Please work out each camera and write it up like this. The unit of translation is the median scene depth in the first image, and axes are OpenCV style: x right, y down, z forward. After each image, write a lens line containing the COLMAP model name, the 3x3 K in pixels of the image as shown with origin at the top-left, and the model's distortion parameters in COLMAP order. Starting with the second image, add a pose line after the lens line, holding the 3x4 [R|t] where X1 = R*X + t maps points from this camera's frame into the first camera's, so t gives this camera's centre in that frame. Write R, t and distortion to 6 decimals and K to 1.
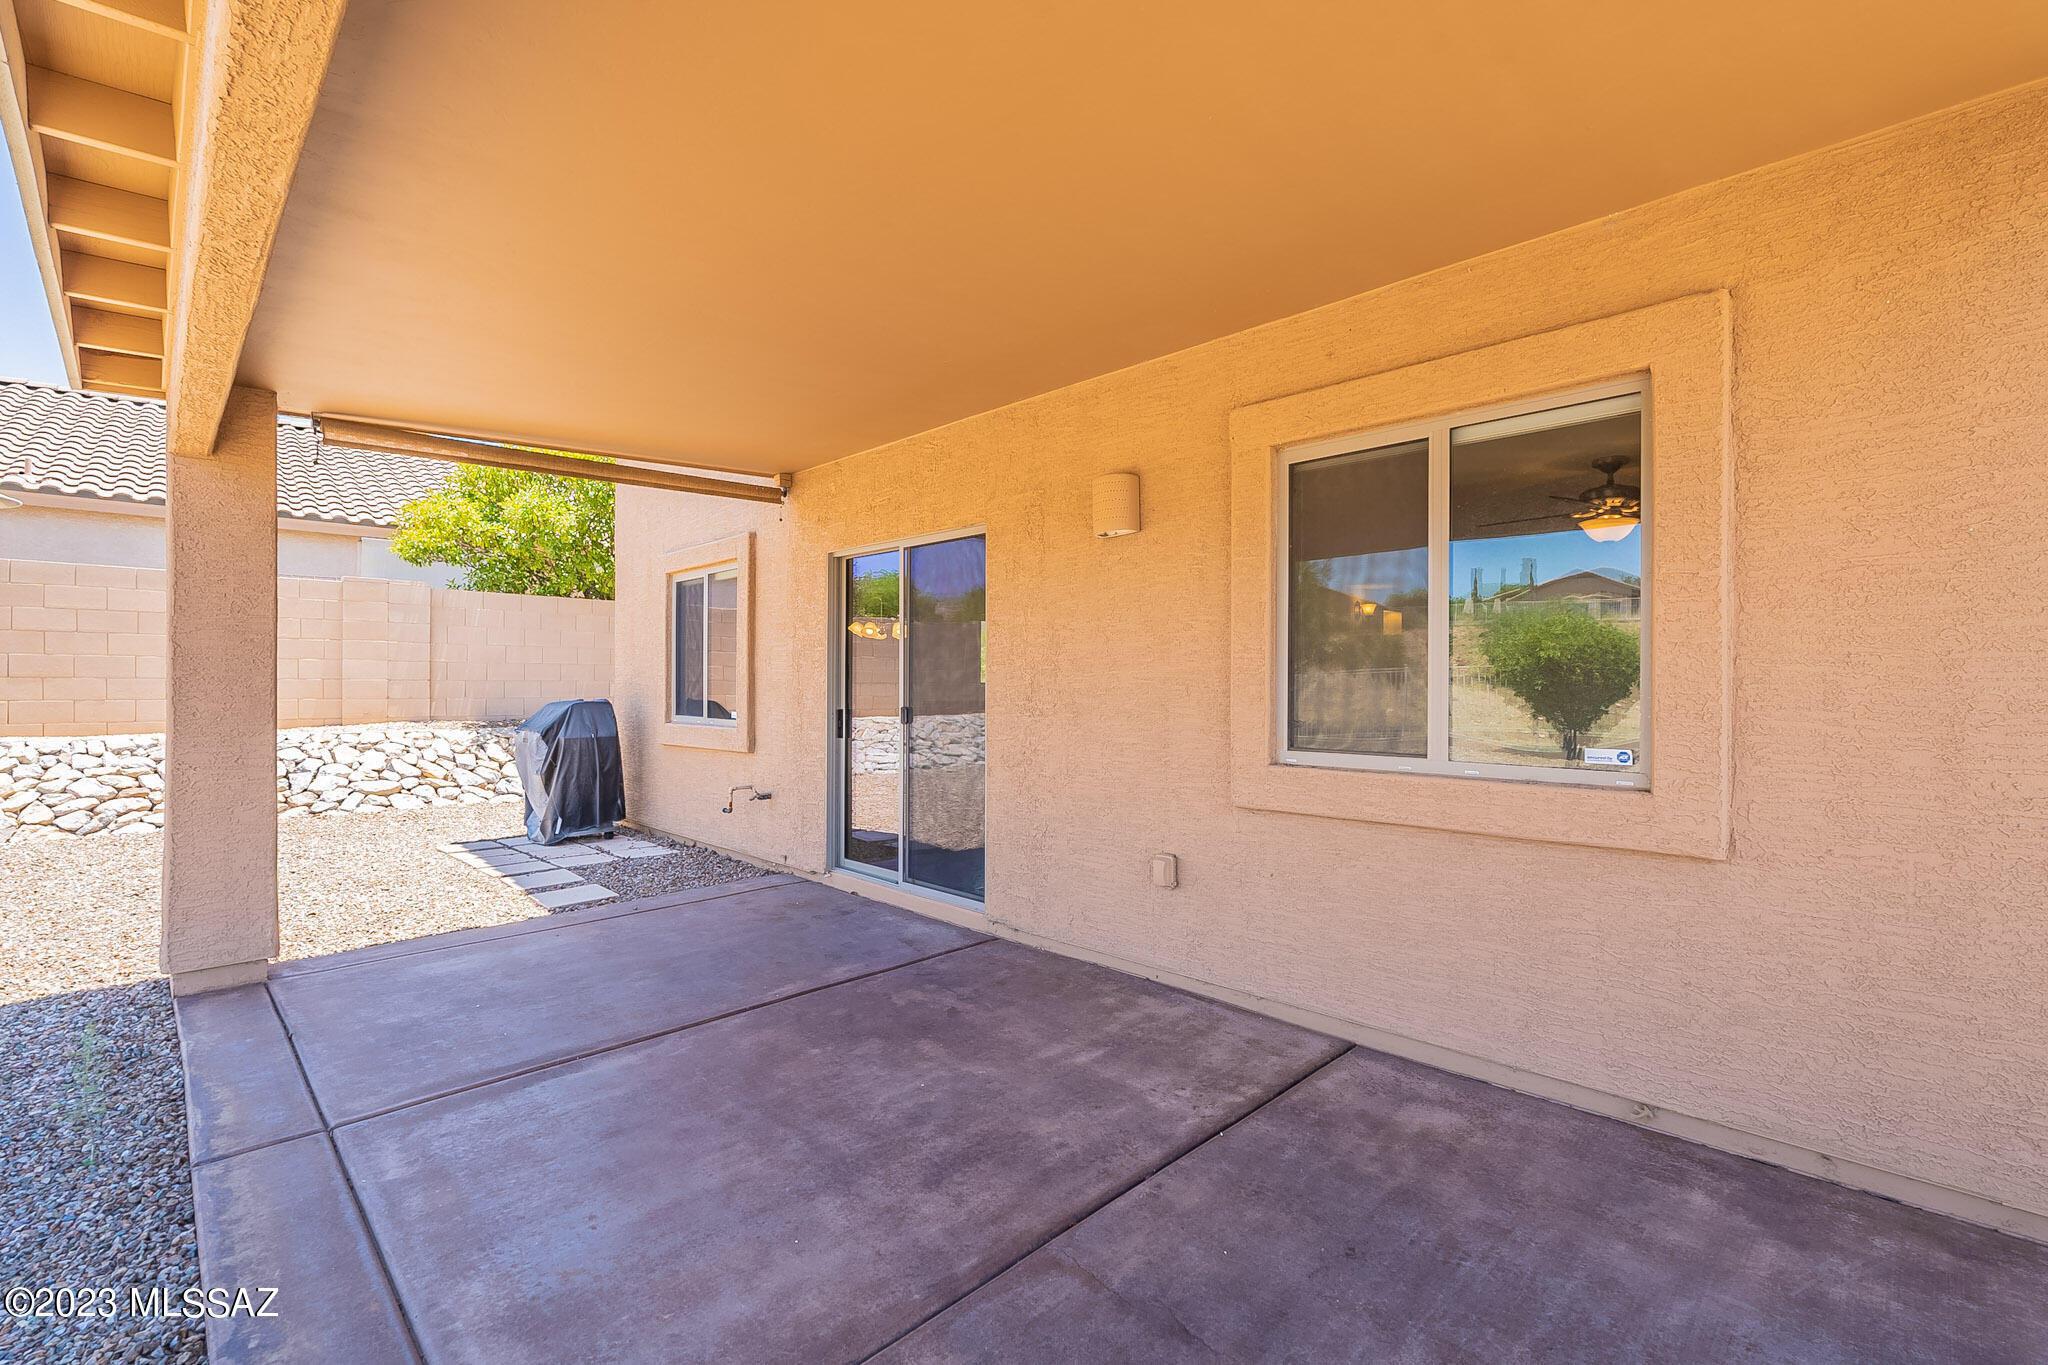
lens RADIAL K [[895.5, 0, 1027.3], [0, 895.5, 685.4], [0, 0, 1]] dist [-0.007317, 0.001629]
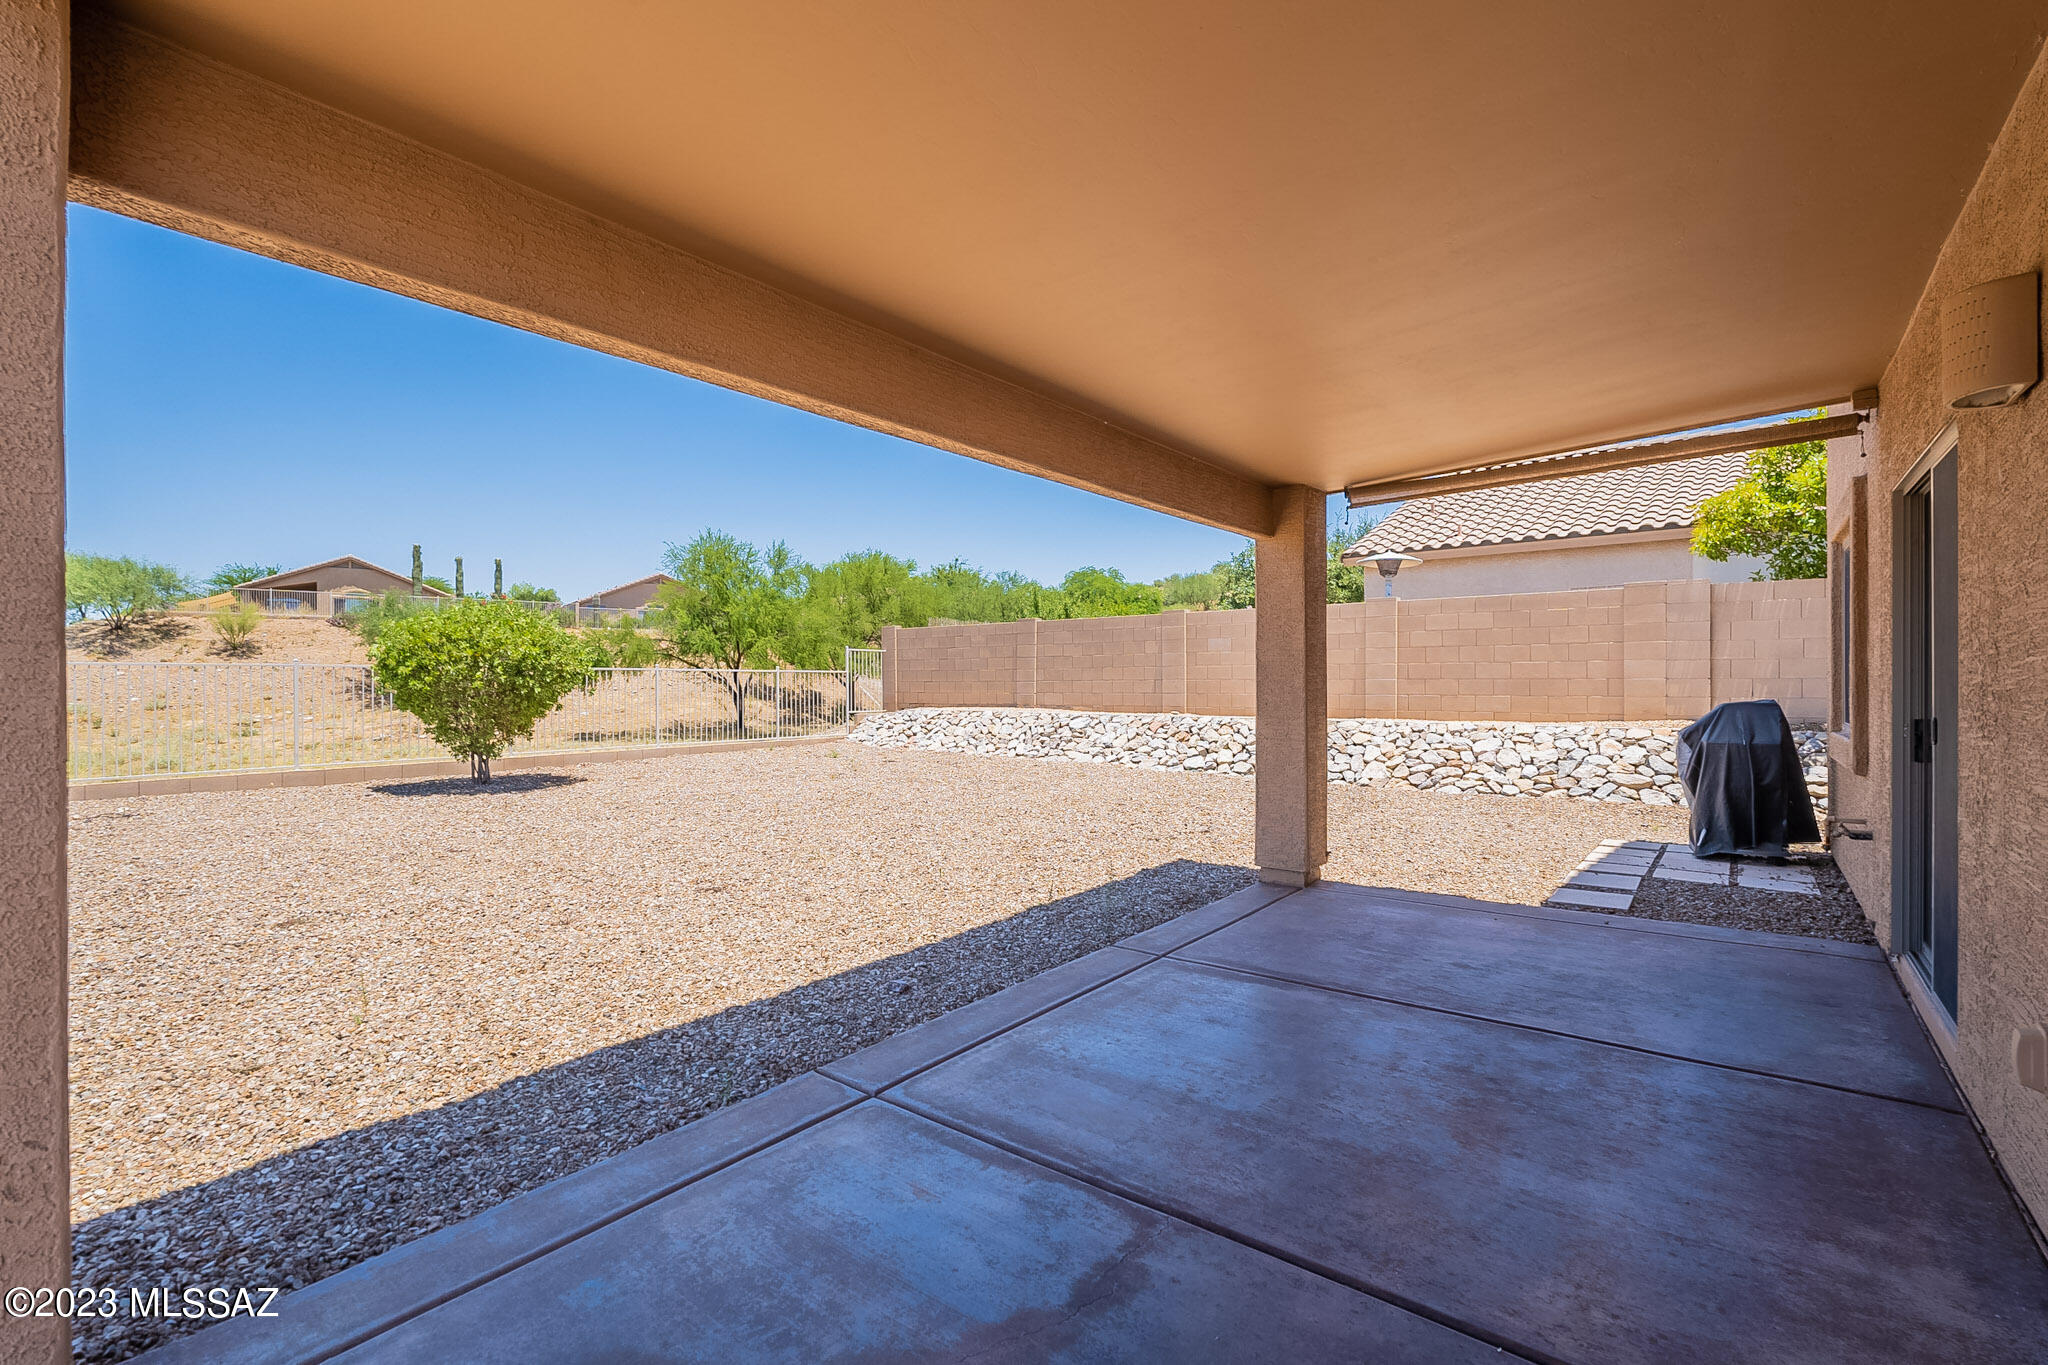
lens RADIAL K [[895.5, 0, 1022.0], [0, 895.5, 675.4], [0, 0, 1]] dist [-0.007317, 0.001629]
pose [[0.122670, -0.011215, -0.992384, 0.272160], [0.002268, 0.999937, -0.011020, -0.000392], [0.992445, -0.000899, 0.122687, 0.180071]]
